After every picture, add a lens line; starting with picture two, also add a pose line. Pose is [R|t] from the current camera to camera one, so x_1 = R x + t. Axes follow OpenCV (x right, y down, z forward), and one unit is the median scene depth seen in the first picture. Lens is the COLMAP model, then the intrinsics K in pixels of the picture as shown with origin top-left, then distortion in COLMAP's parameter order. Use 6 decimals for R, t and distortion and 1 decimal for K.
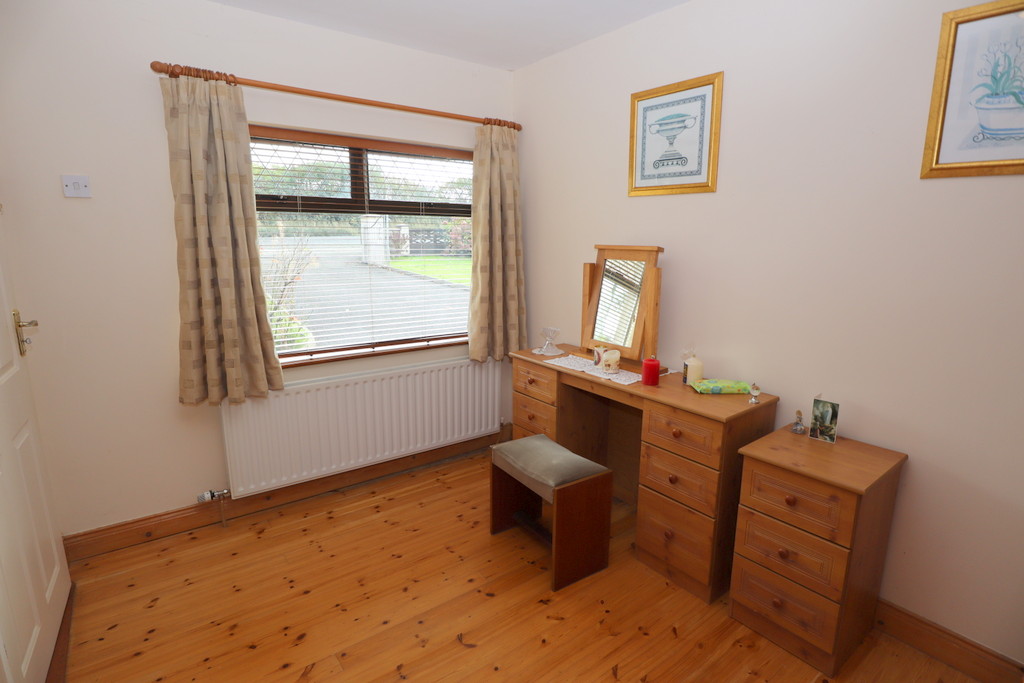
lens RADIAL K [[515.6, 0, 514.7], [0, 515.6, 341.5], [0, 0, 1]] dist [-0.038332, 0.009912]
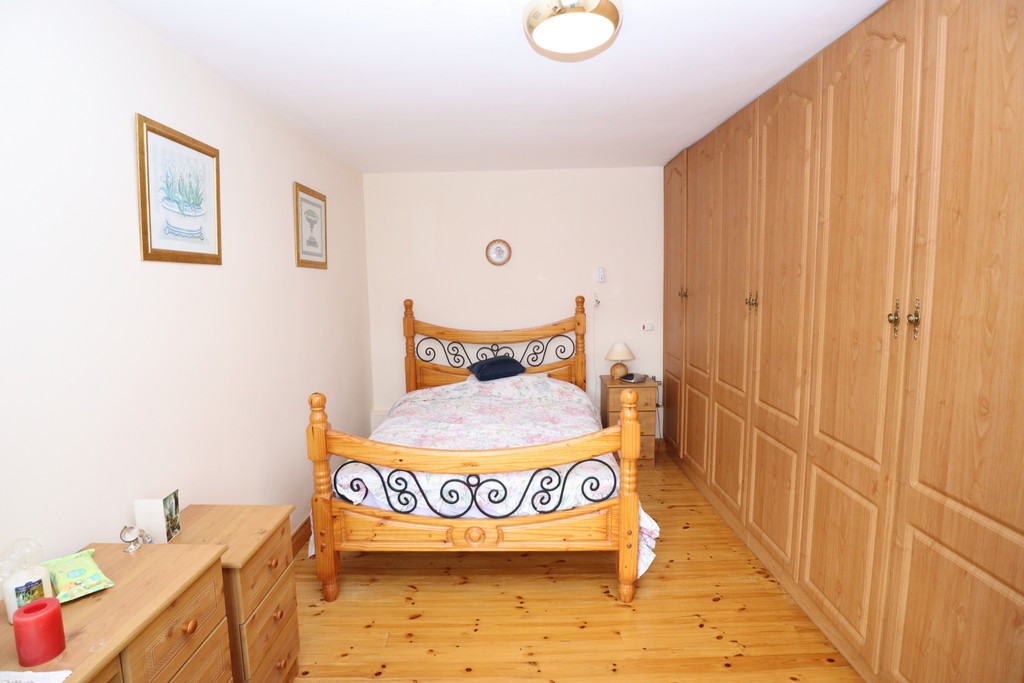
lens RADIAL K [[515.6, 0, 513.1], [0, 515.6, 337.4], [0, 0, 1]] dist [-0.038332, 0.009912]
pose [[-0.794772, -0.072664, 0.602543, -0.335817], [0.126157, 0.951341, 0.281132, -0.272110], [-0.593652, 0.299450, -0.746932, 1.015043]]
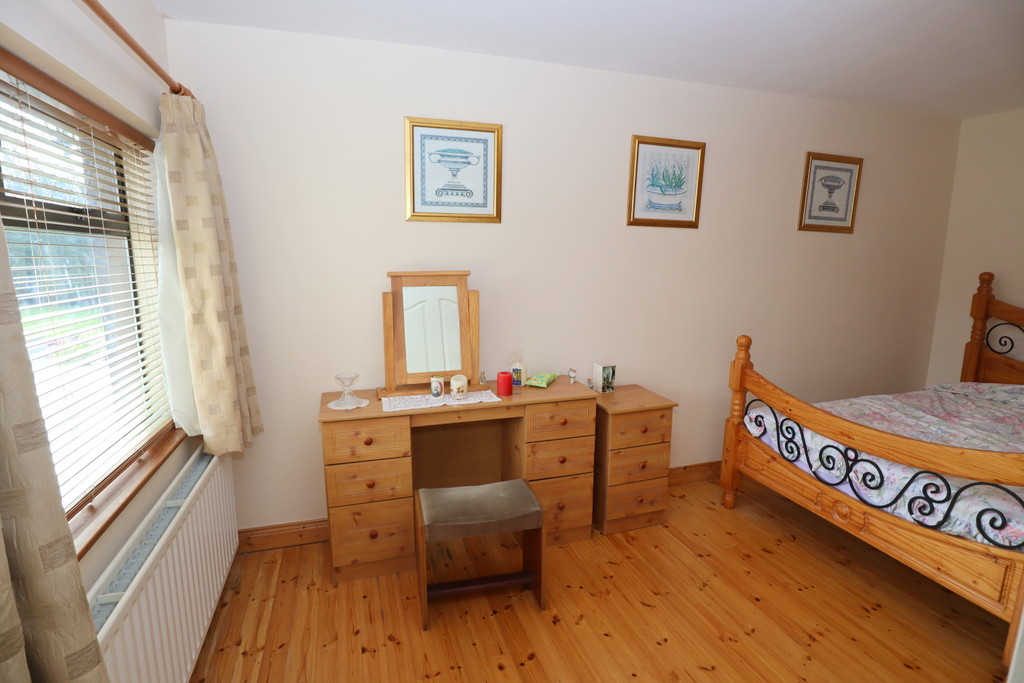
lens RADIAL K [[515.6, 0, 508.9], [0, 515.6, 339.2], [0, 0, 1]] dist [-0.038332, 0.009912]
pose [[0.333855, -0.166452, 0.927812, -0.756612], [0.189057, 0.976109, 0.107088, -0.153231], [-0.923471, 0.139658, 0.357347, 0.588057]]
